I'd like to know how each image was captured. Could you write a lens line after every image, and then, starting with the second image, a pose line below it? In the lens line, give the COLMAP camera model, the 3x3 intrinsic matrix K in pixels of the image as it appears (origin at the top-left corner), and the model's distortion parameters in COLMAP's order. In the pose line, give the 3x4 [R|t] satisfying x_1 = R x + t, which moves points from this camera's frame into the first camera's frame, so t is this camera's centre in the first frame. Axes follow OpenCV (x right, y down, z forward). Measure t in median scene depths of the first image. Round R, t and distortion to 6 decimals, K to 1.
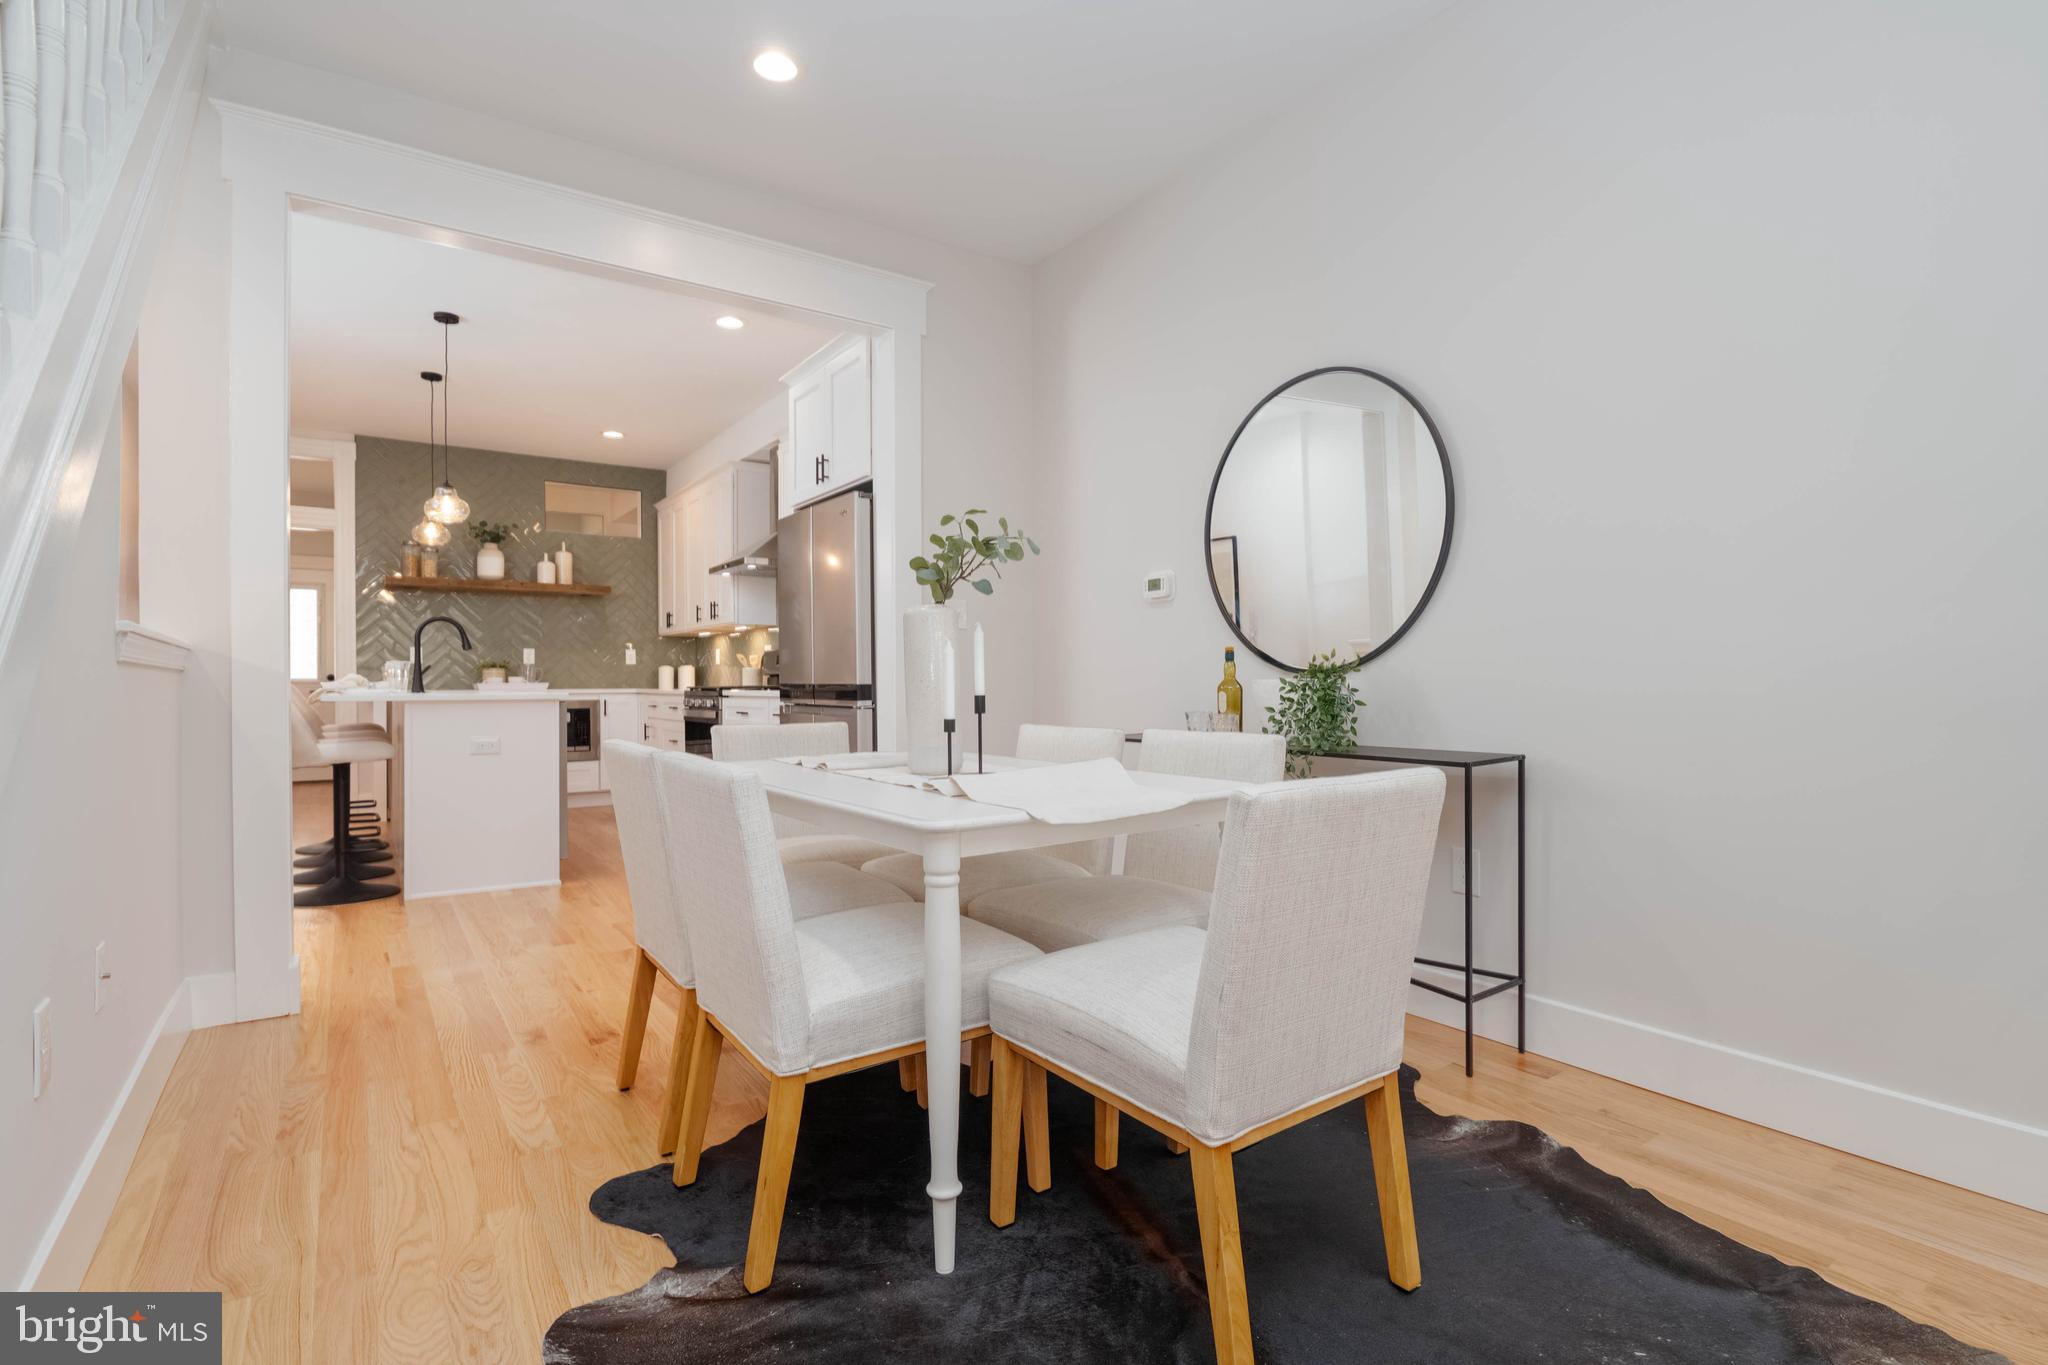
lens RADIAL K [[967.5, 0, 1031.3], [0, 967.5, 688.5], [0, 0, 1]] dist [-0.001145, -0.000714]
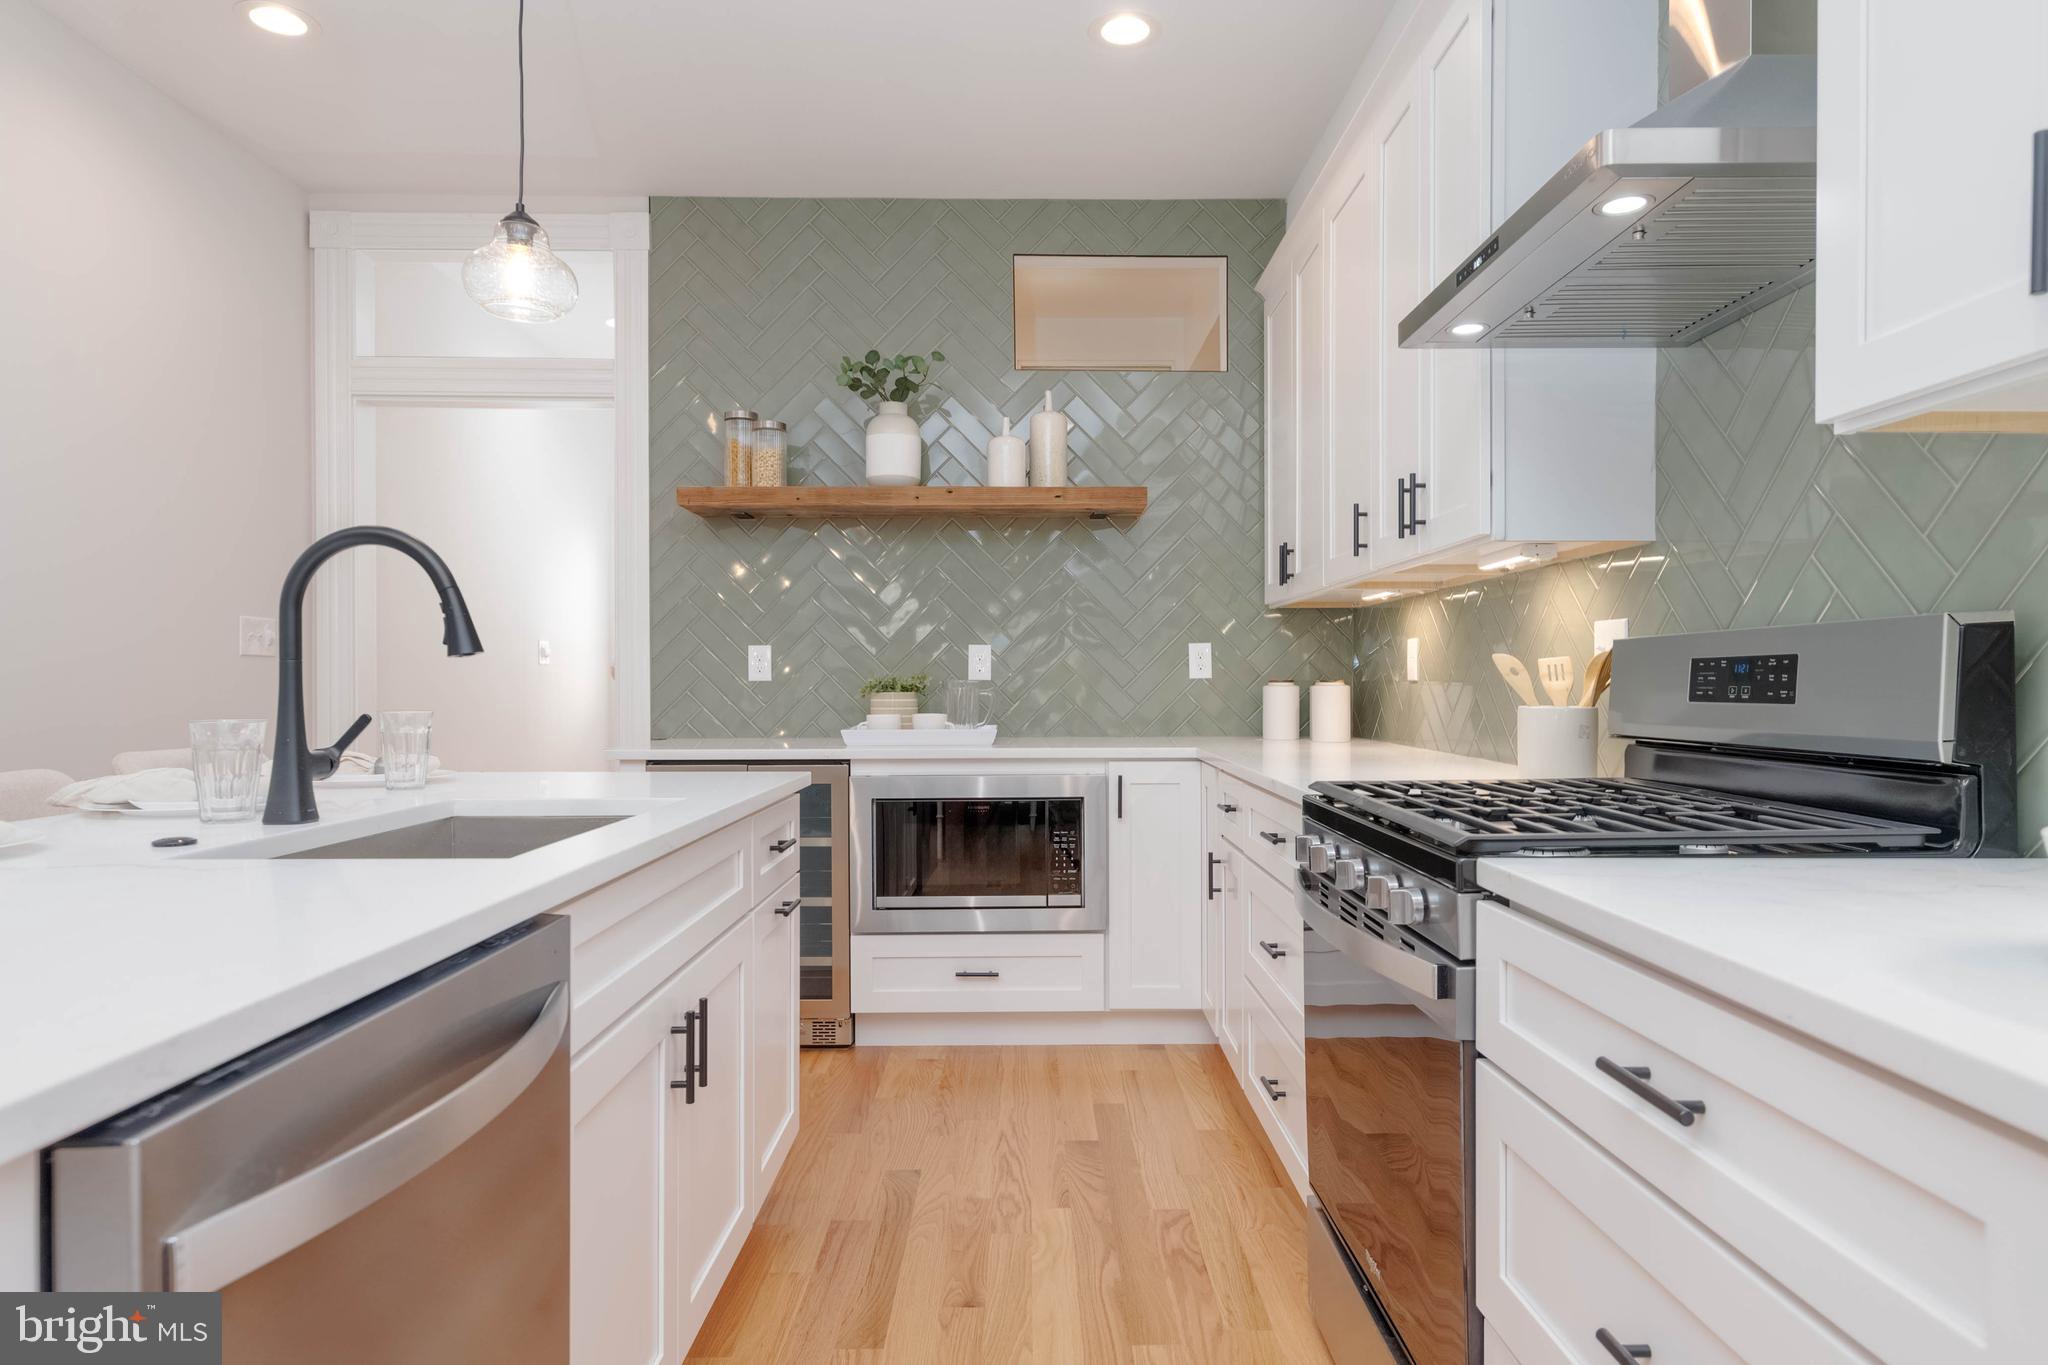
lens RADIAL K [[1186.9, 0, 1044.7], [0, 1186.9, 689.9], [0, 0, 1]] dist [0.003621, 0.000269]
pose [[0.827654, 0.007320, -0.561190, -0.207130], [-0.006709, 0.999973, 0.003148, -0.024166], [0.561198, 0.001160, 0.827681, 0.609033]]
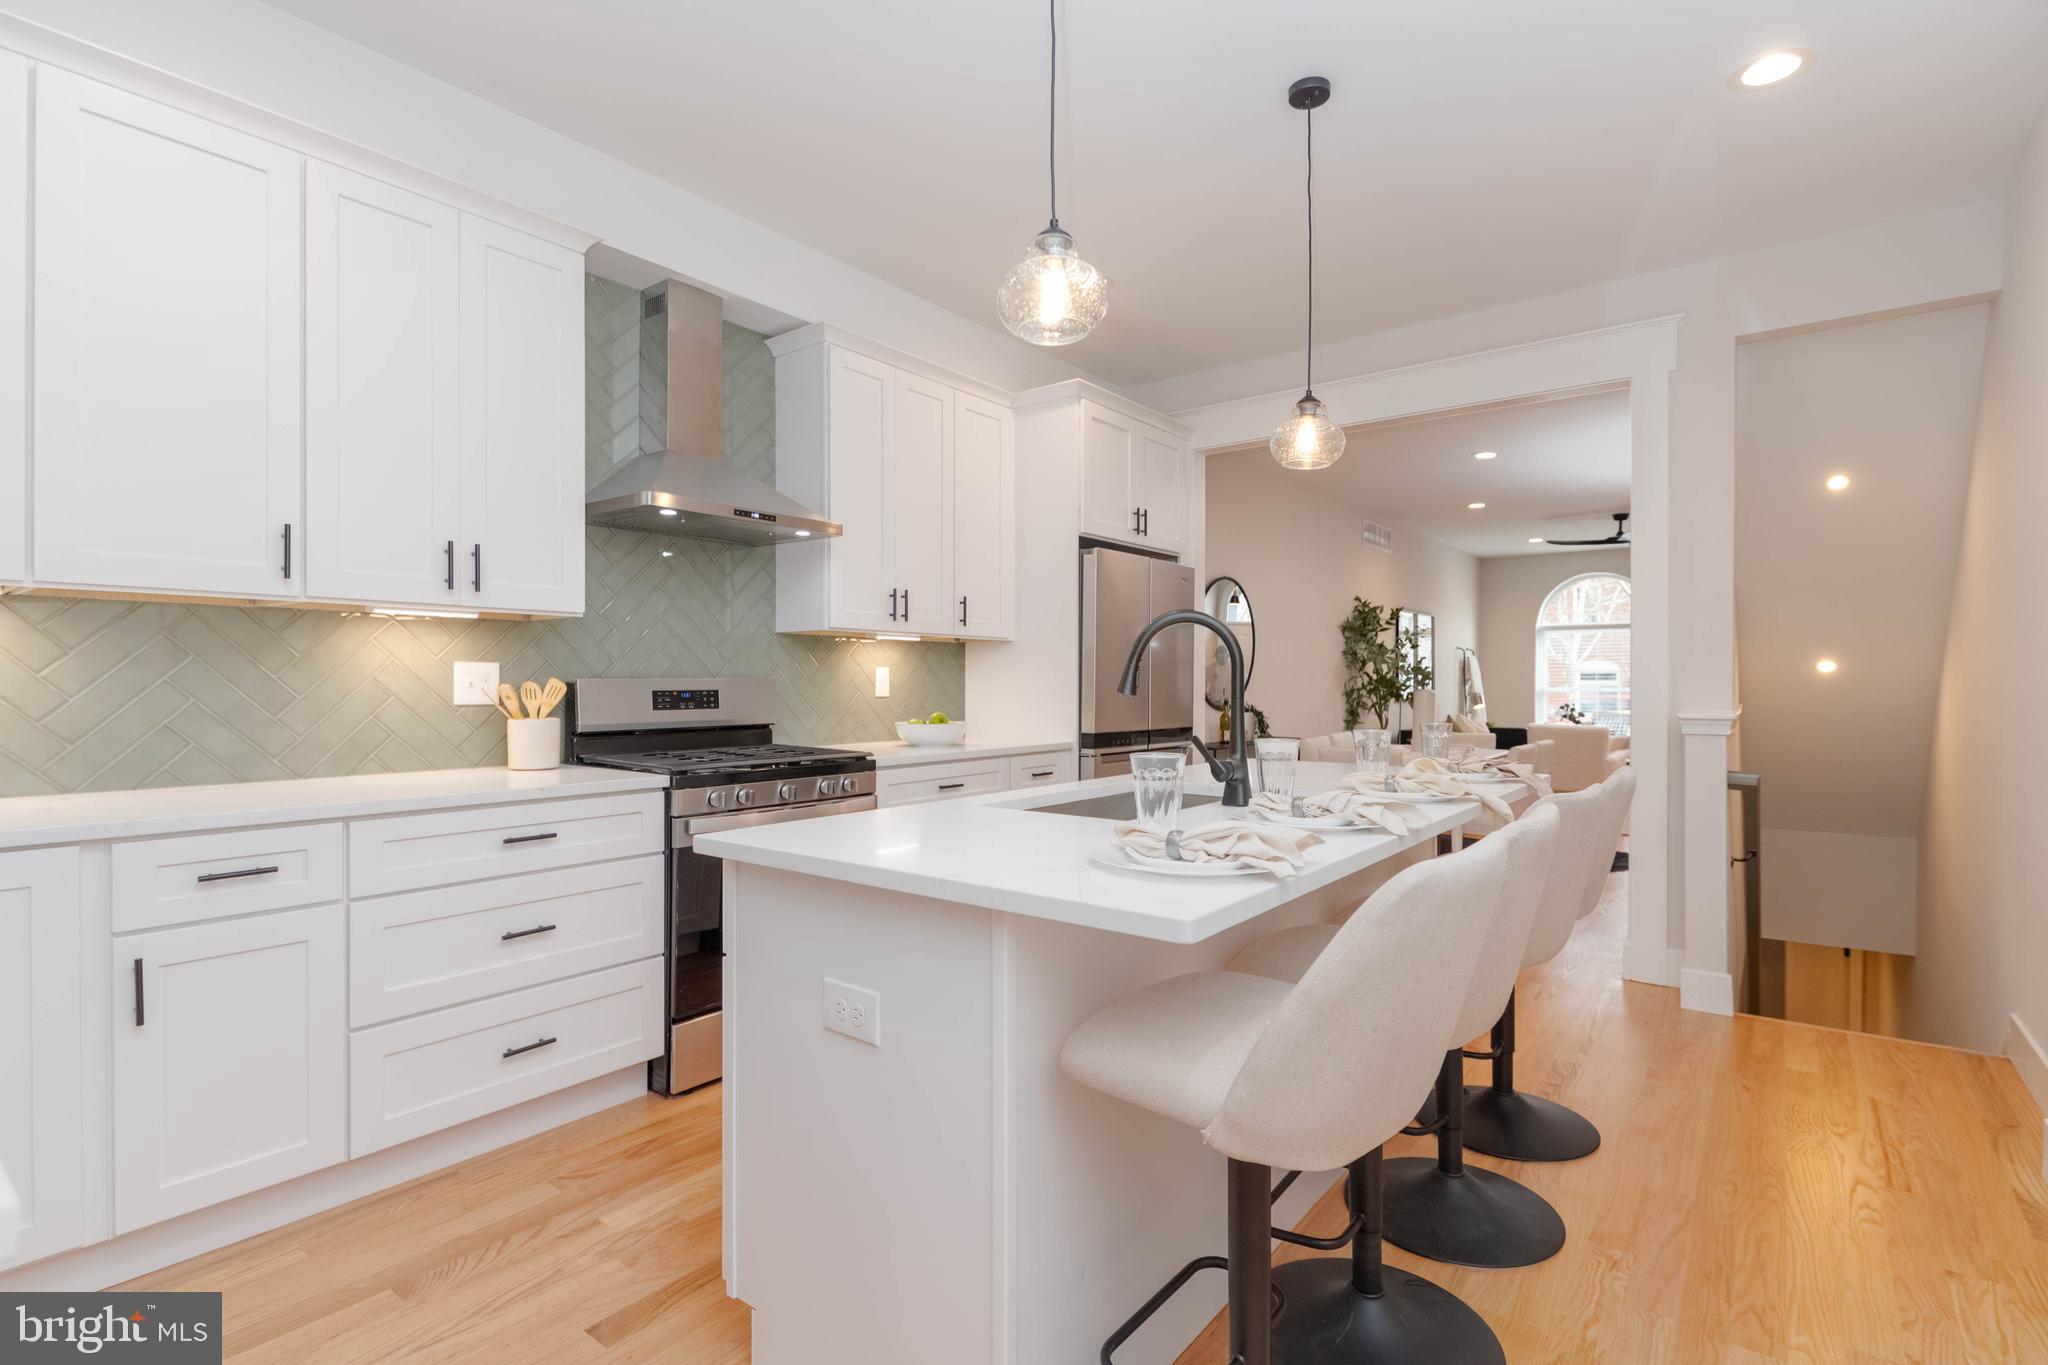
lens RADIAL K [[956.4, 0, 1024.0], [0, 956.4, 682.5], [0, 0, 1]] dist [-0.000939, -0.010306]
pose [[-0.295180, 0.022711, 0.955172, -0.700648], [0.026155, 0.999535, -0.015683, -0.023352], [-0.955083, 0.020353, -0.295637, 0.858149]]
